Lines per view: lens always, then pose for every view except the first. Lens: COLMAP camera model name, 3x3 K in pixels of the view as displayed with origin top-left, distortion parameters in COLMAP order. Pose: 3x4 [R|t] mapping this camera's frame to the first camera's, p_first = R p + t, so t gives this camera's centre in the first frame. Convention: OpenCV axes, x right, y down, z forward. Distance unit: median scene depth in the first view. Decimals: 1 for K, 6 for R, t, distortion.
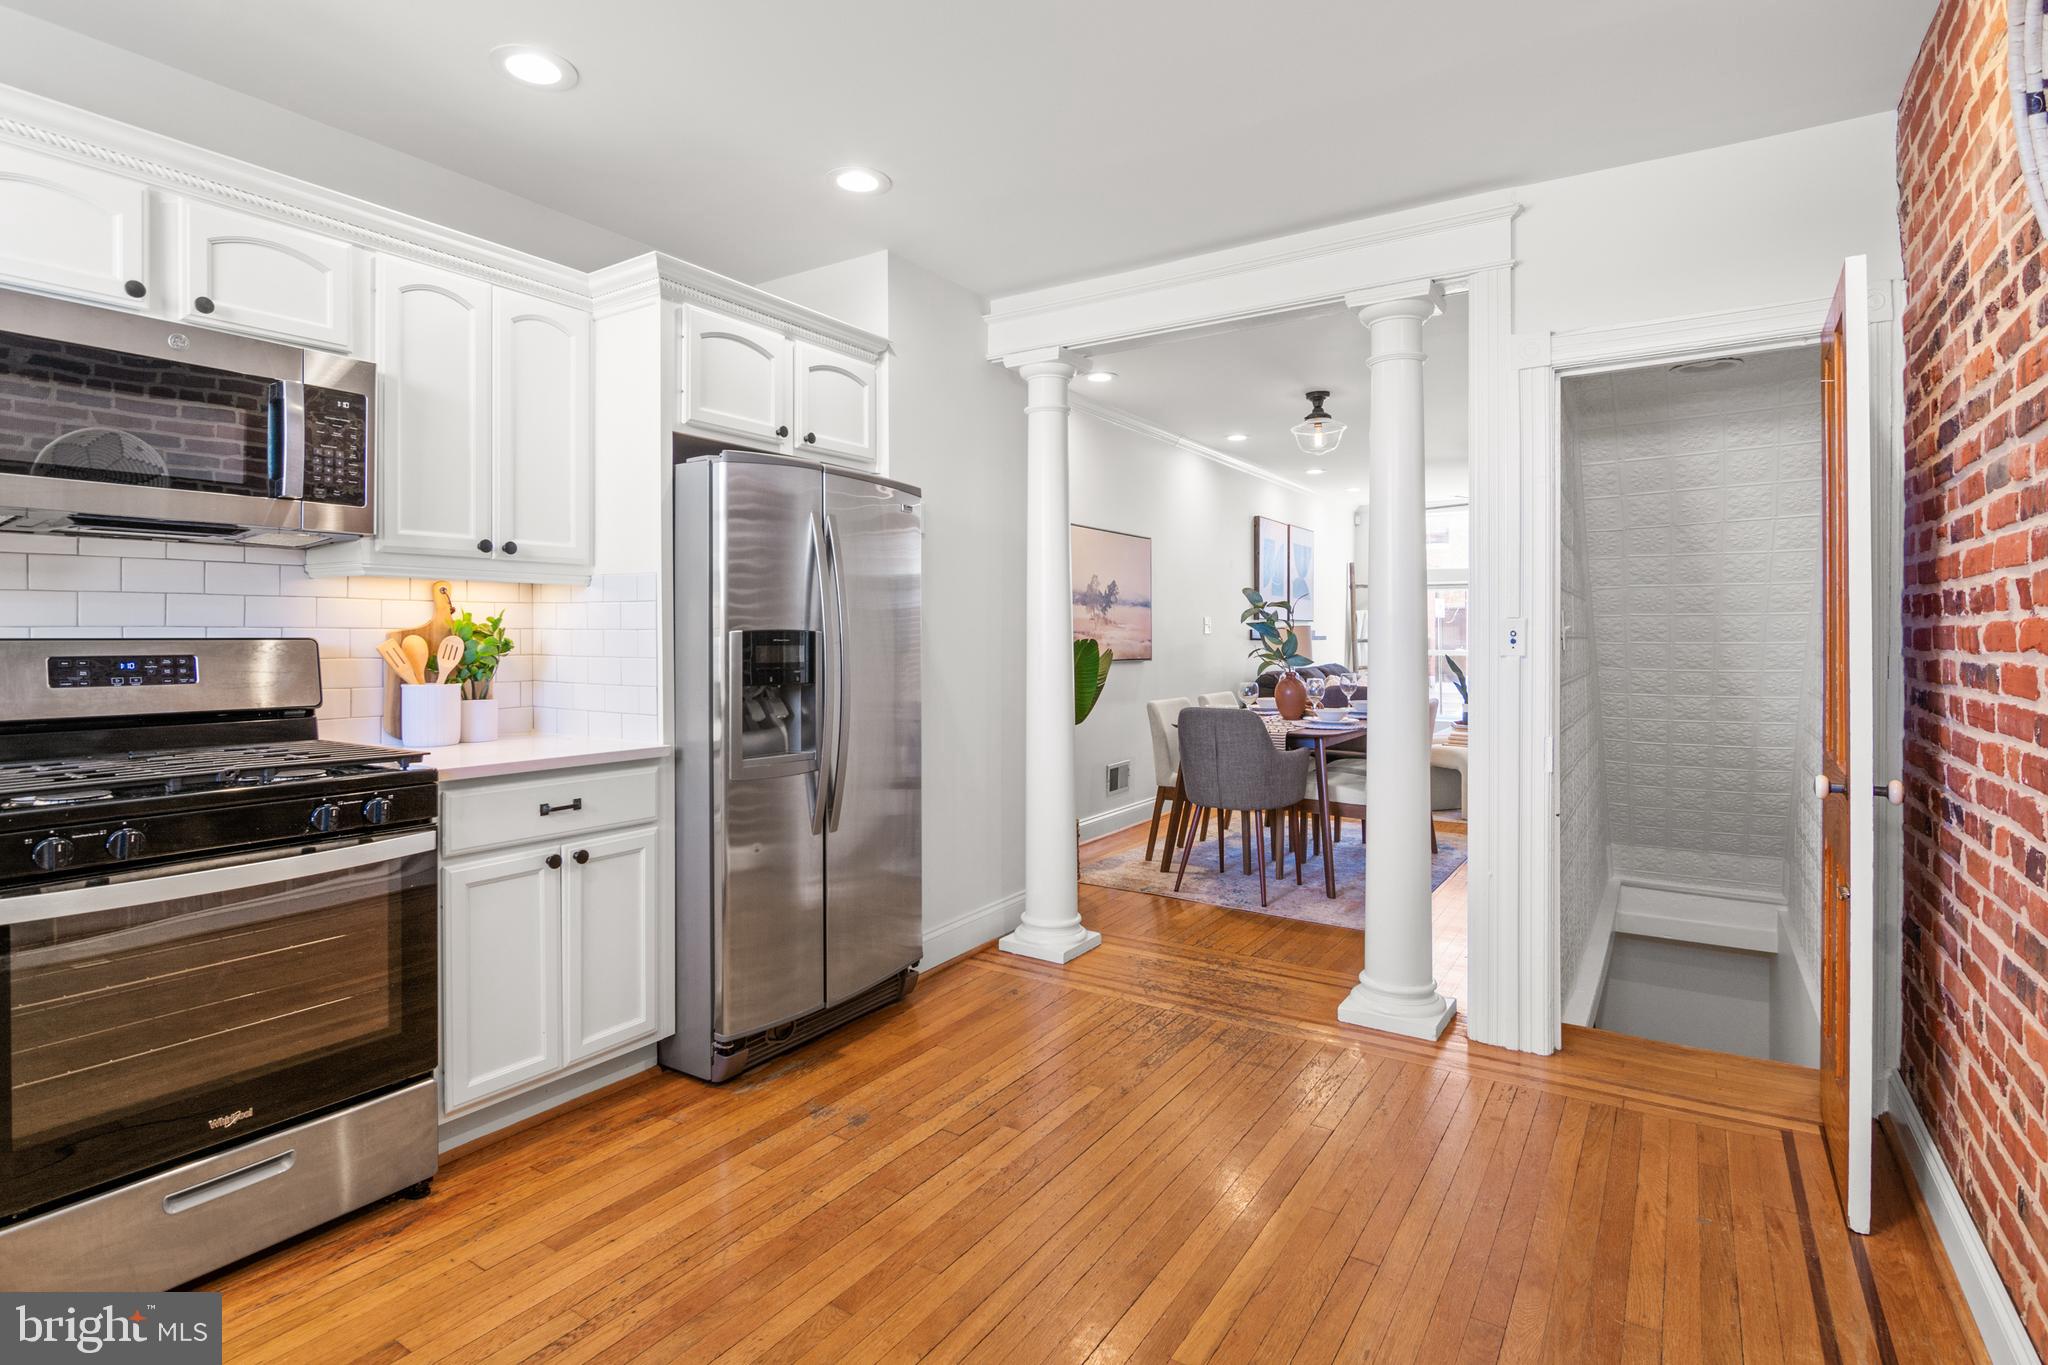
lens RADIAL K [[1021.7, 0, 1070.0], [0, 1021.7, 632.3], [0, 0, 1]] dist [0.001139, 0.000004]
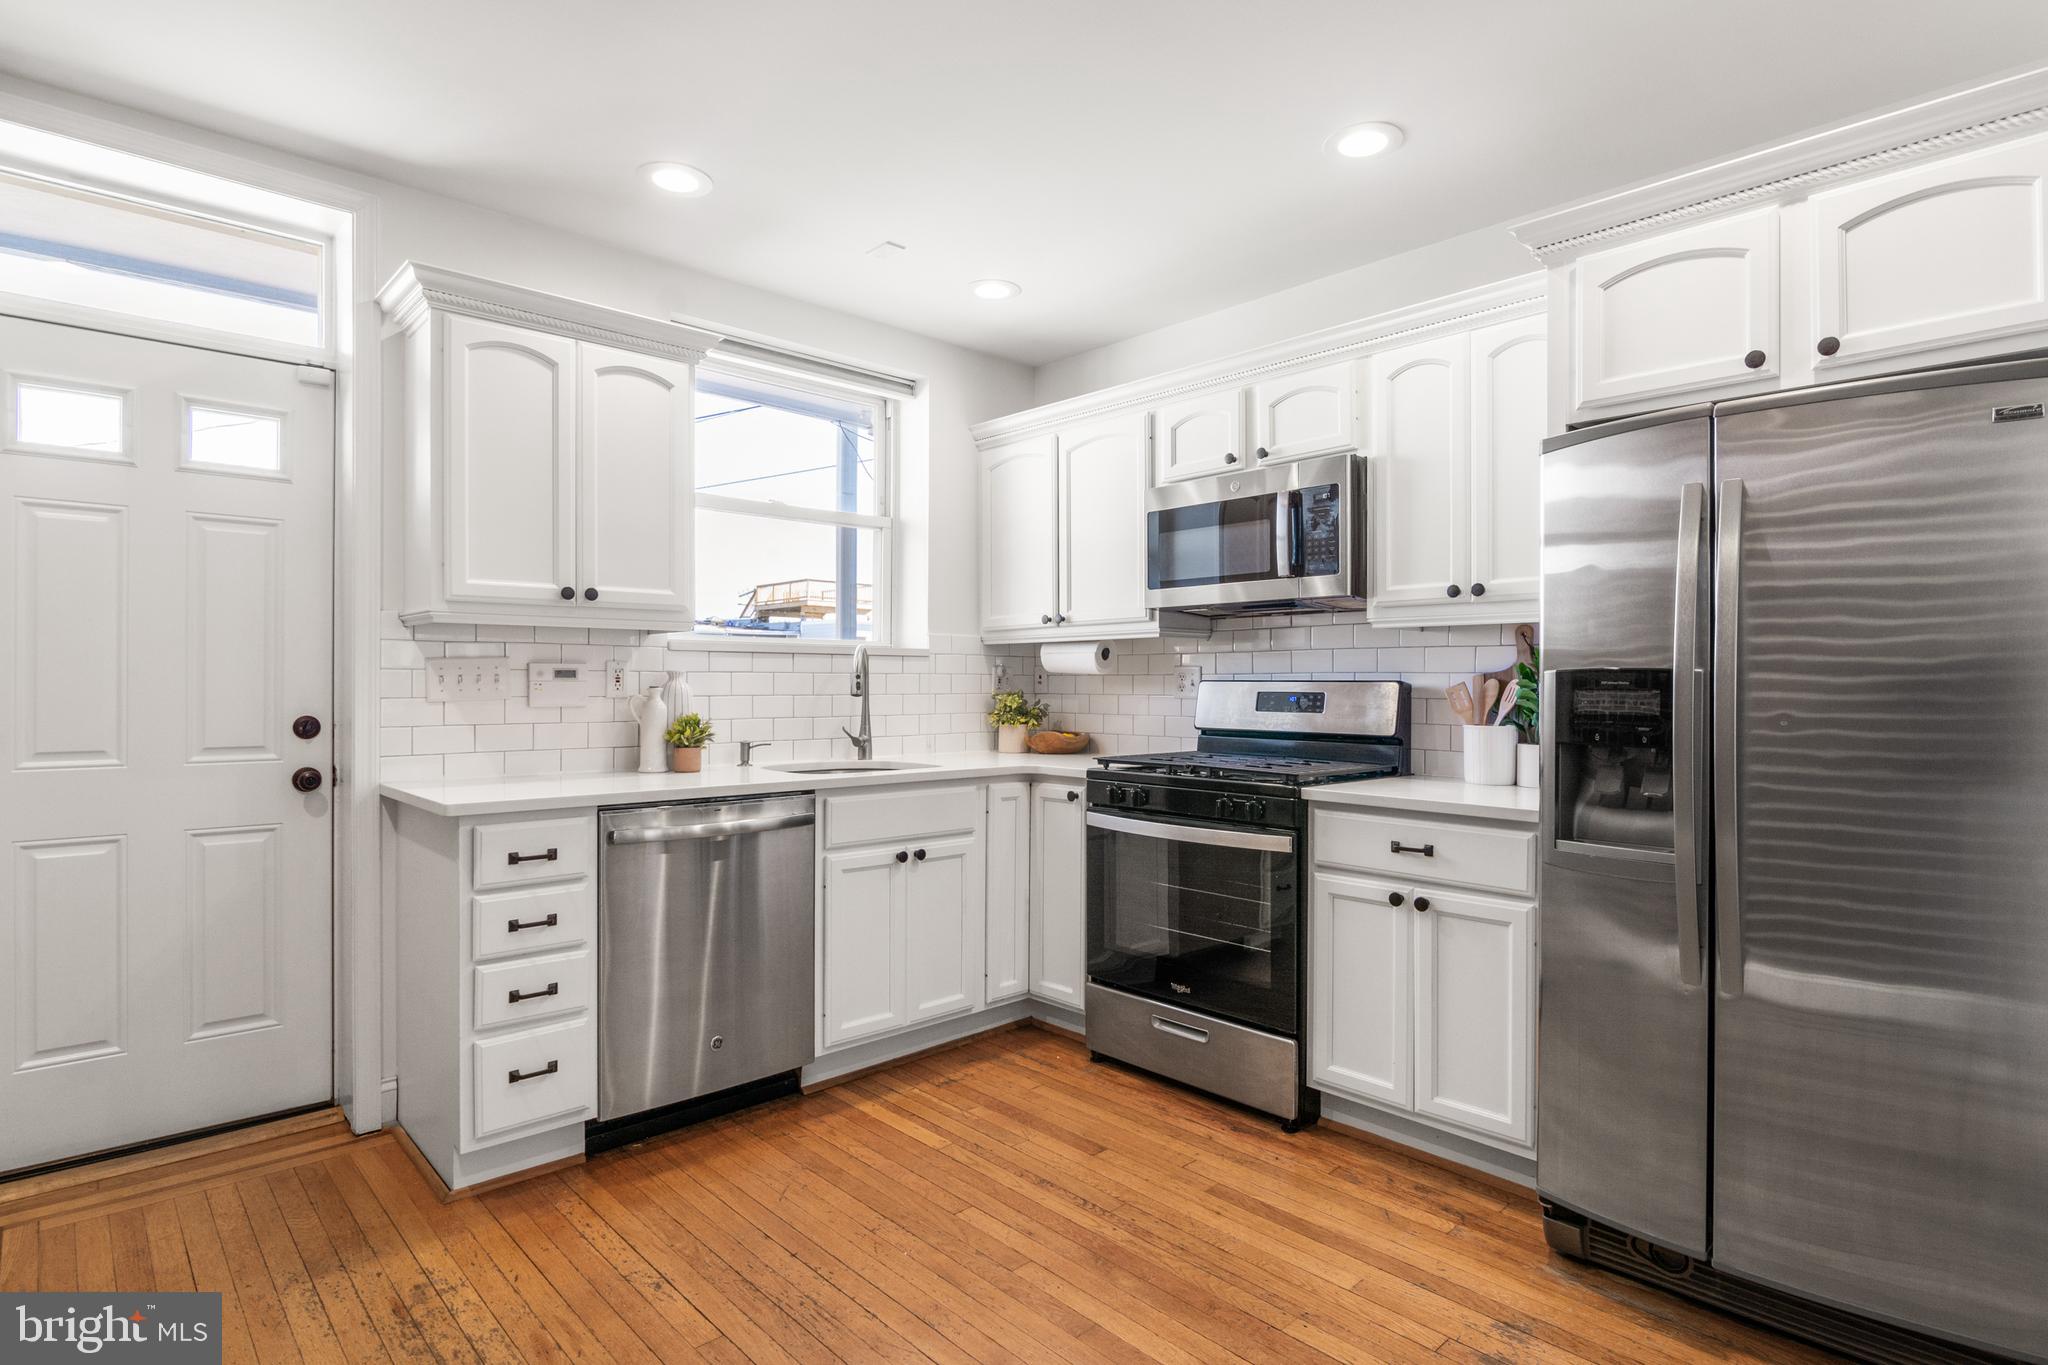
lens RADIAL K [[1044.8, 0, 985.1], [0, 1044.8, 682.1], [0, 0, 1]] dist [-0.005702, -0.005254]
pose [[-0.288399, -0.002808, -0.957506, 0.541120], [-0.000841, 0.999996, -0.002679, 0.009816], [0.957510, 0.000033, -0.288400, 0.806537]]
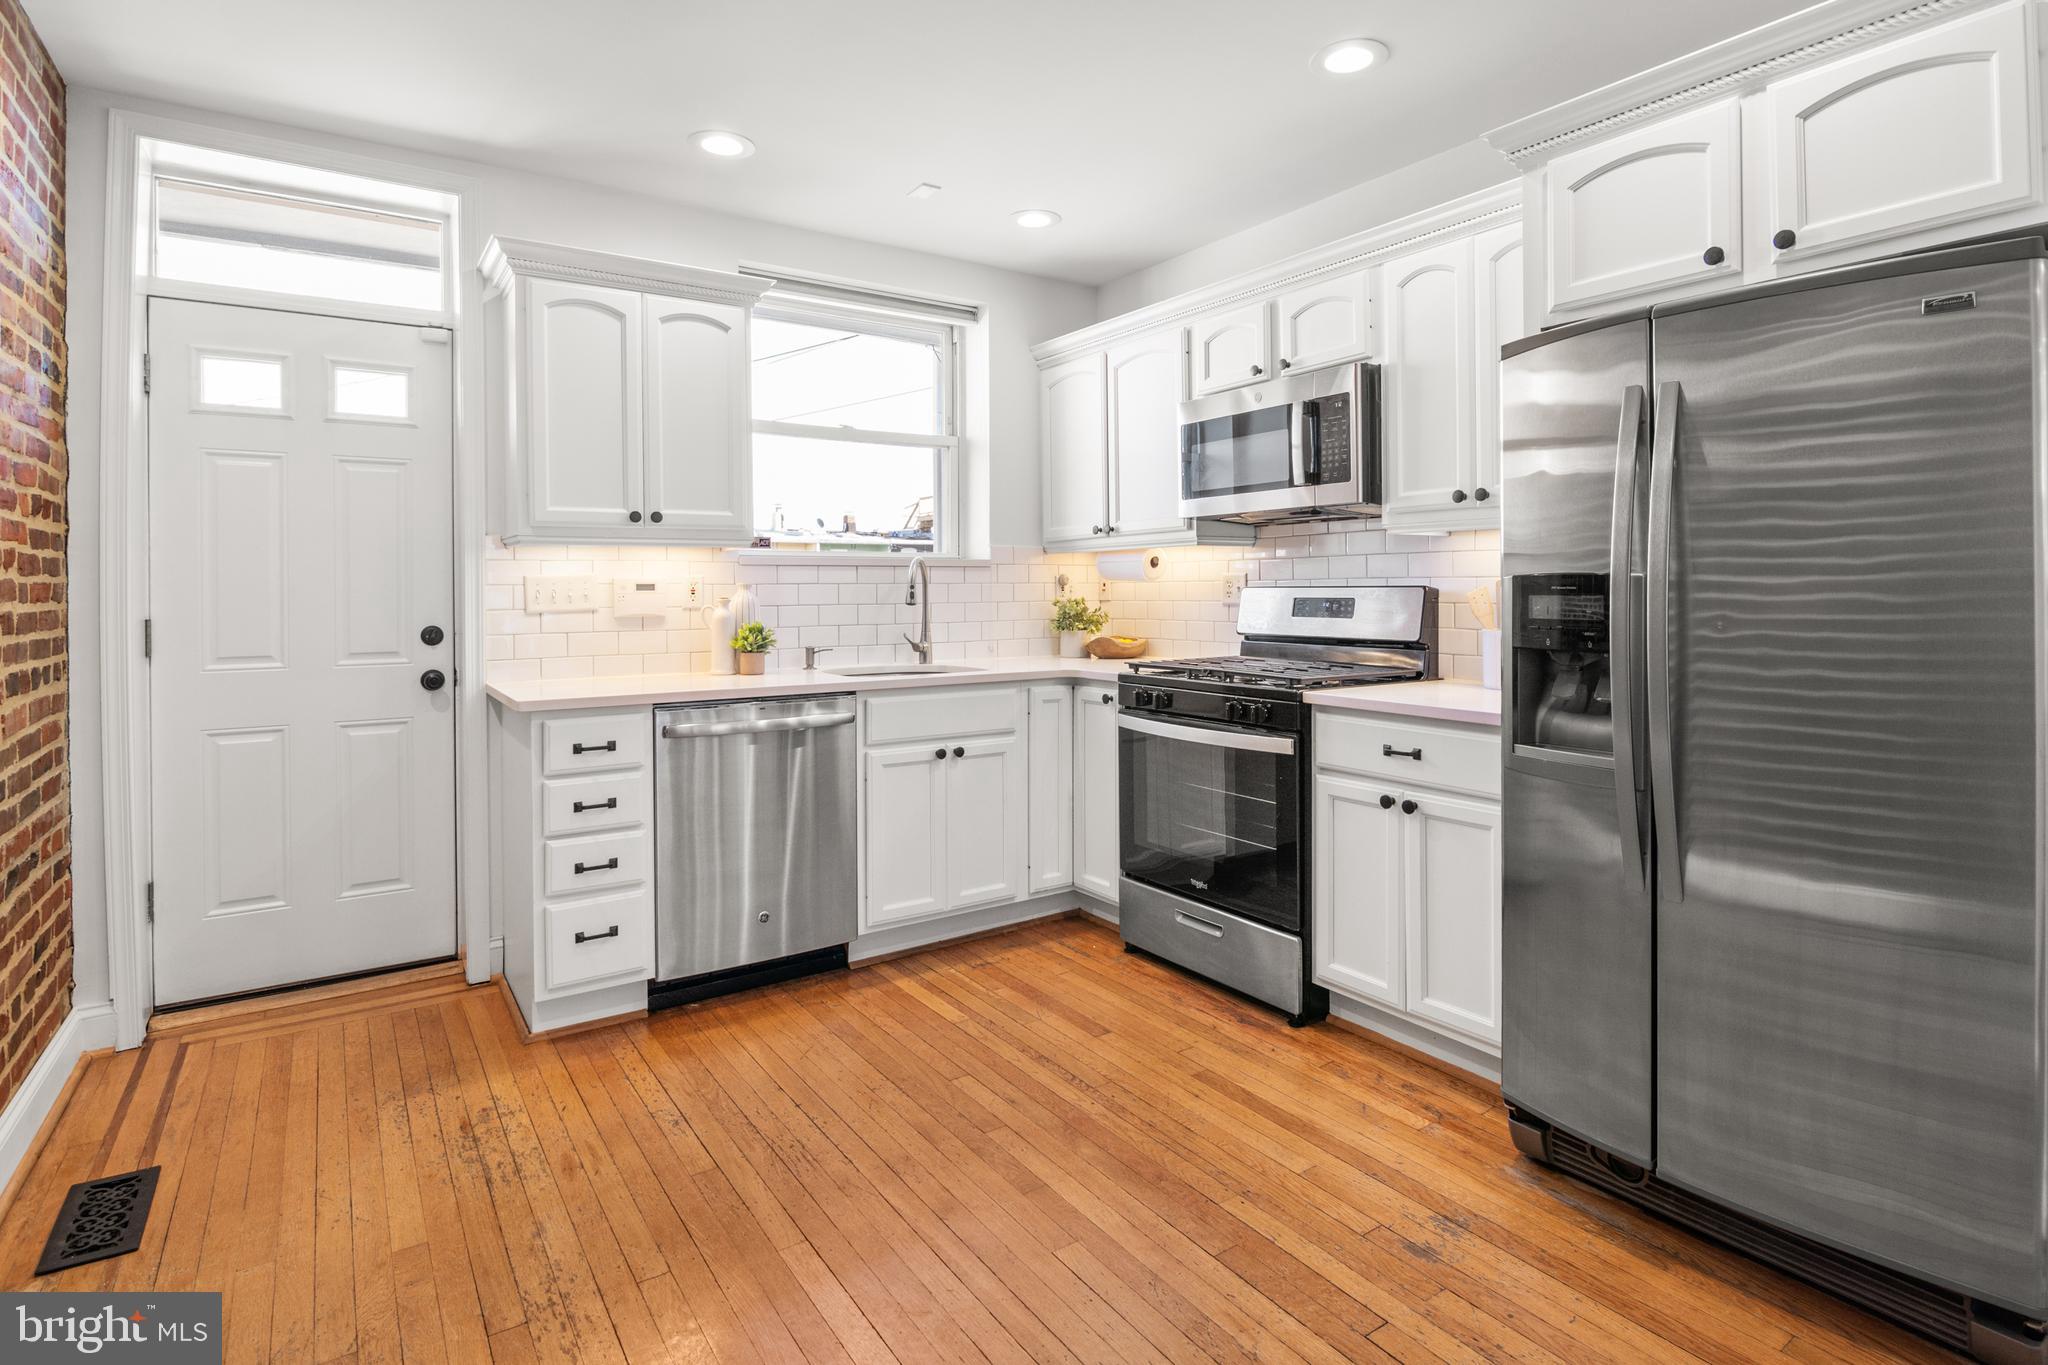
lens RADIAL K [[1025.4, 0, 993.0], [0, 1025.4, 590.7], [0, 0, 1]] dist [-0.002263, -0.006426]
pose [[-0.434768, 0.003545, -0.900535, 0.535125], [0.008969, 0.999960, -0.000394, 0.006599], [0.900498, -0.008249, -0.434782, 0.971958]]
